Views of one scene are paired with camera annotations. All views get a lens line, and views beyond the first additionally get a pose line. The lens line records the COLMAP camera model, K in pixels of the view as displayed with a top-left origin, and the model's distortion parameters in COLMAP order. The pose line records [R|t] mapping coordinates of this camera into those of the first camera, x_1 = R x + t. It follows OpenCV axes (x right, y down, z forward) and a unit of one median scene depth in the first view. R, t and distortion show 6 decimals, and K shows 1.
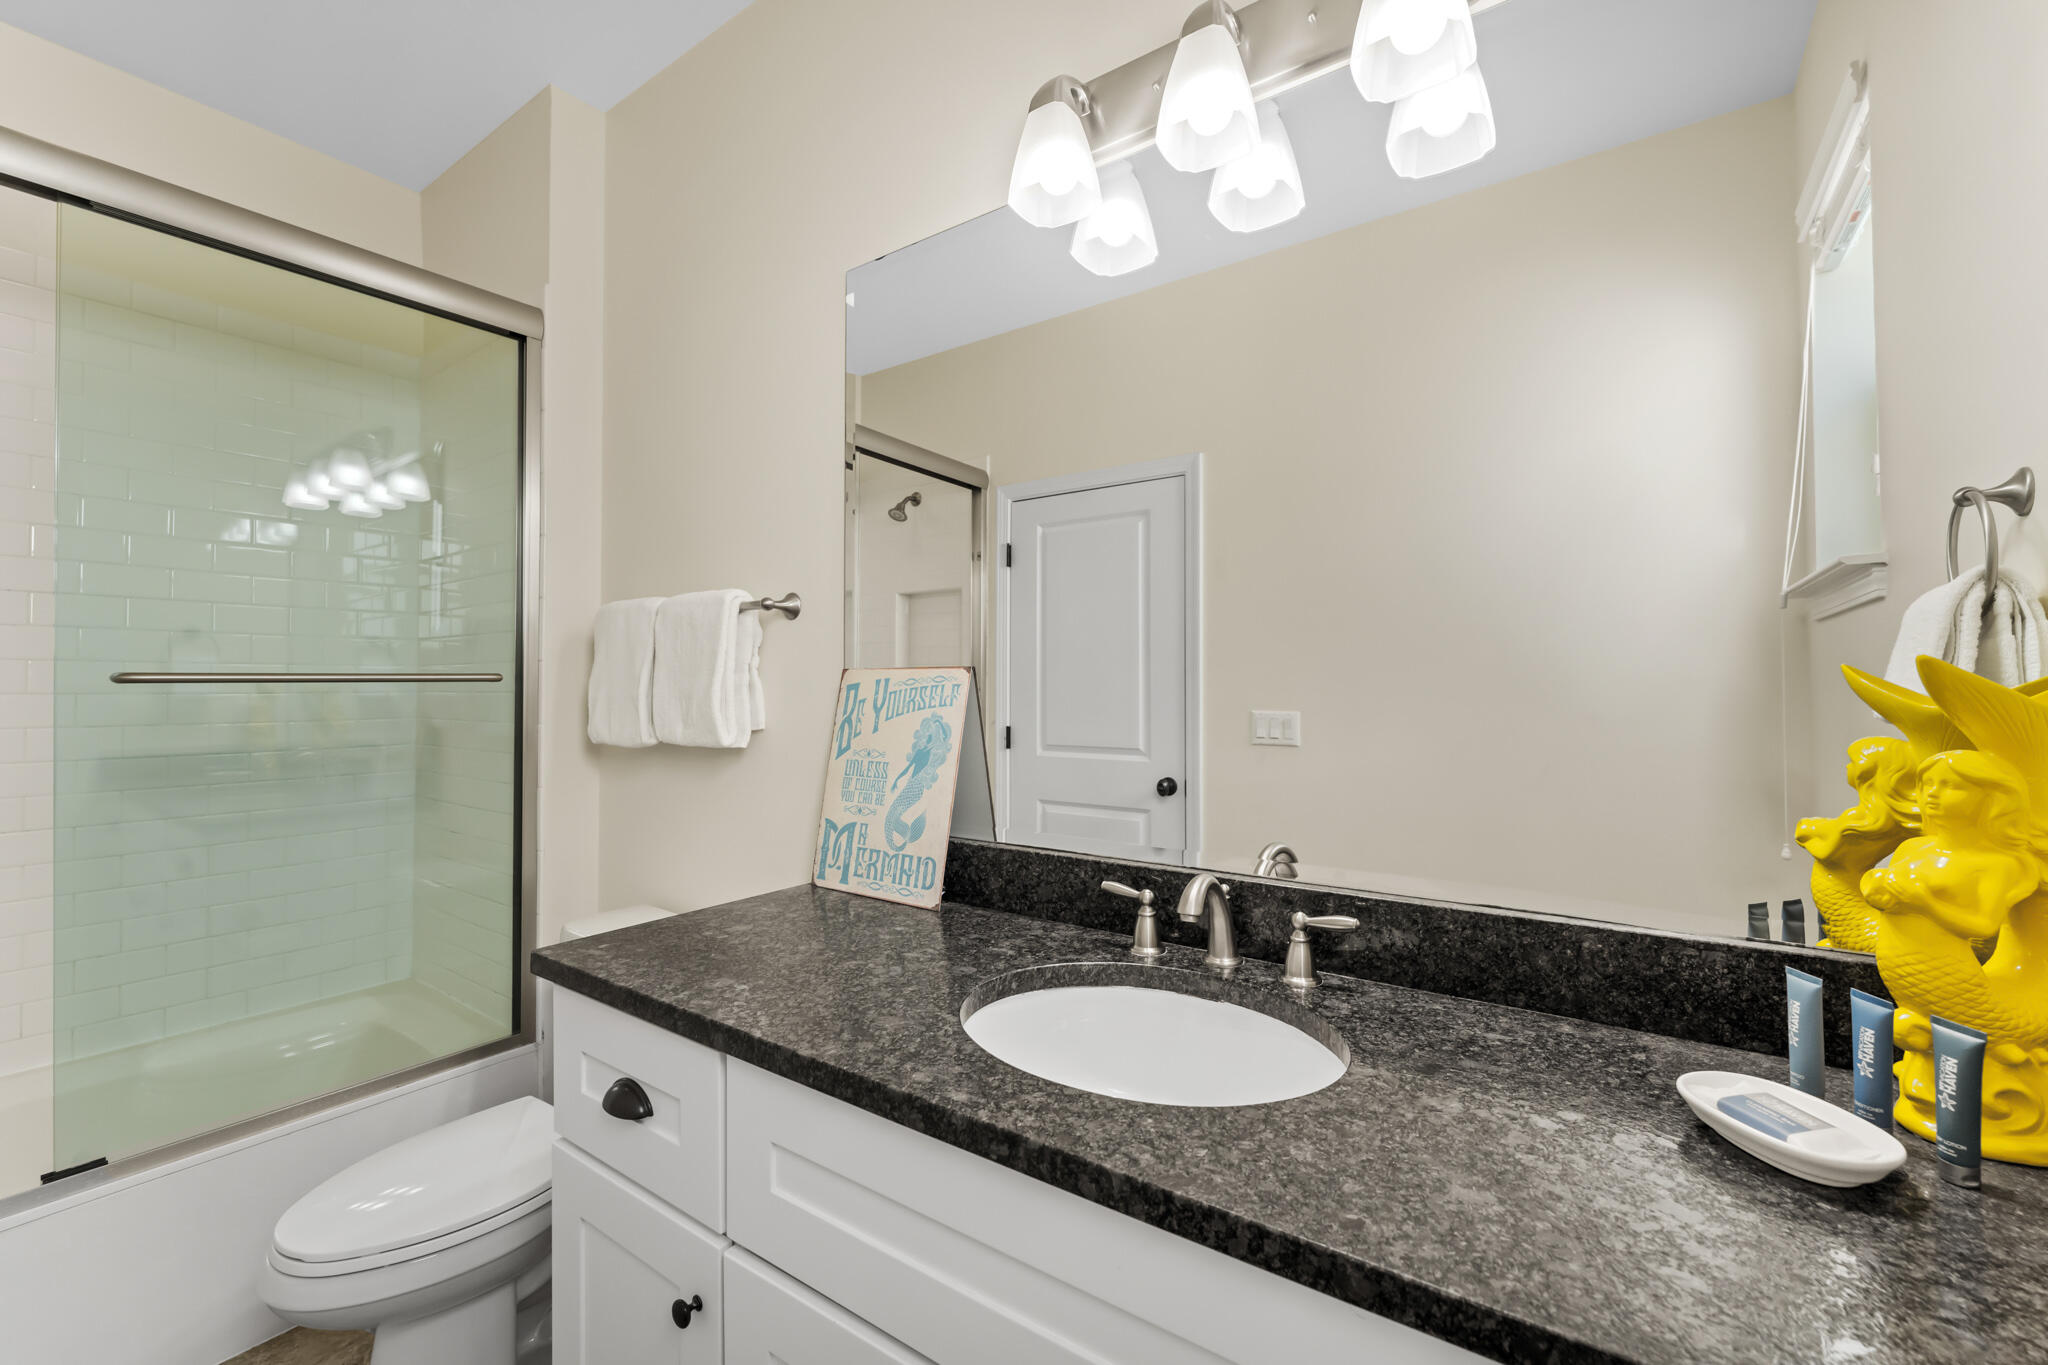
lens RADIAL K [[848.5, 0, 1024.0], [0, 848.5, 682.5], [0, 0, 1]] dist [0.000850, 0.000051]
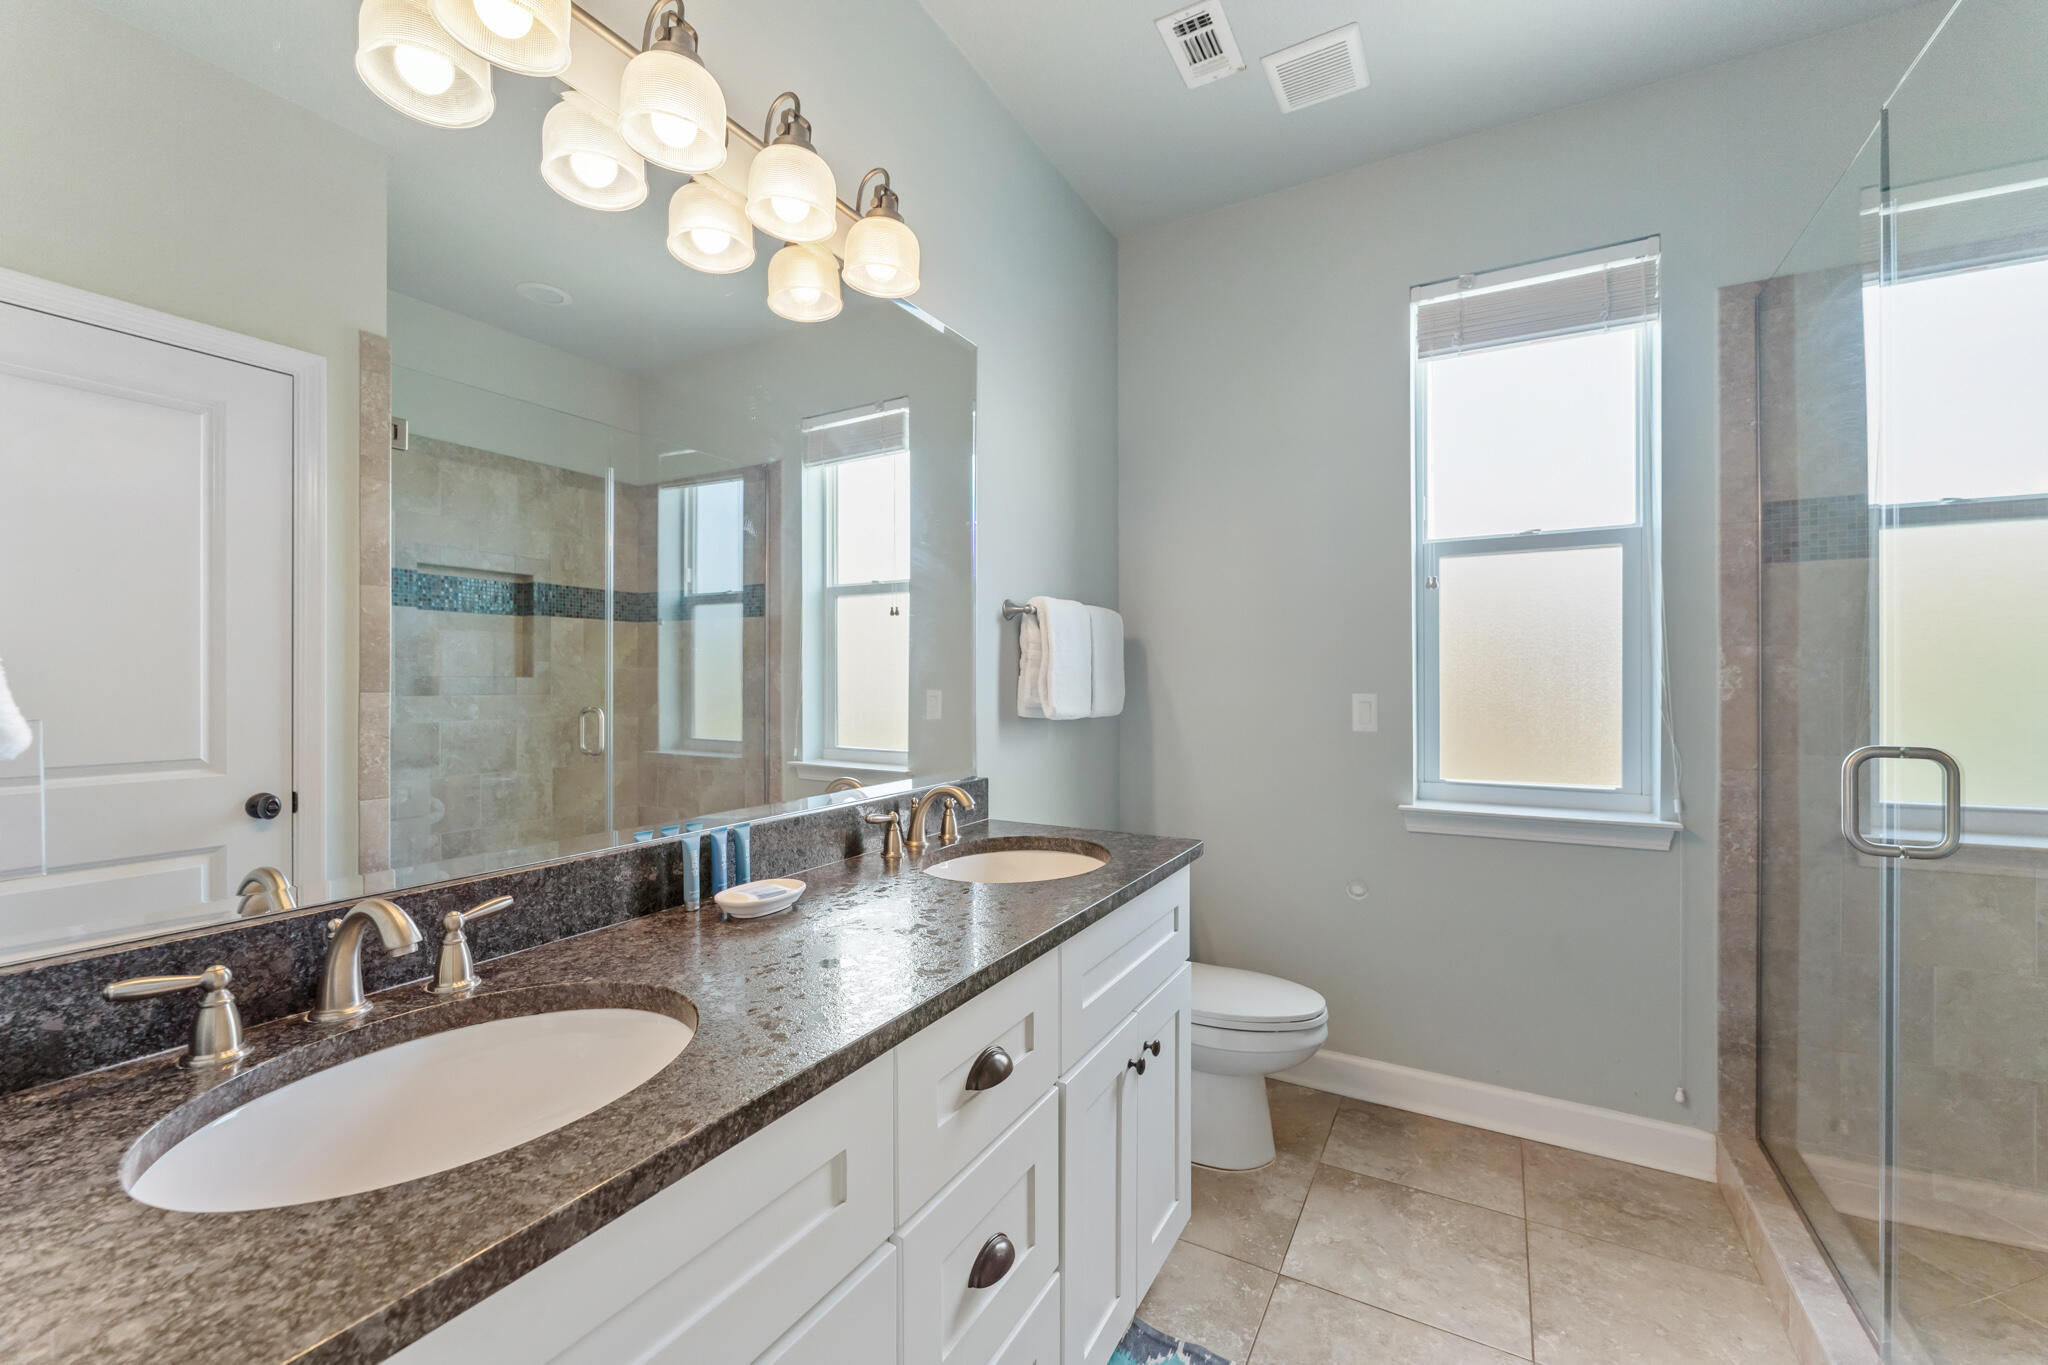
lens RADIAL K [[831.5, 0, 1024.0], [0, 831.5, 682.5], [0, 0, 1]] dist [0.000378, 0.000034]
pose [[-0.096263, -0.002802, 0.995352, -0.648704], [-0.010685, 0.999941, 0.001782, 0.011466], [-0.995299, -0.010463, -0.096288, 0.472133]]
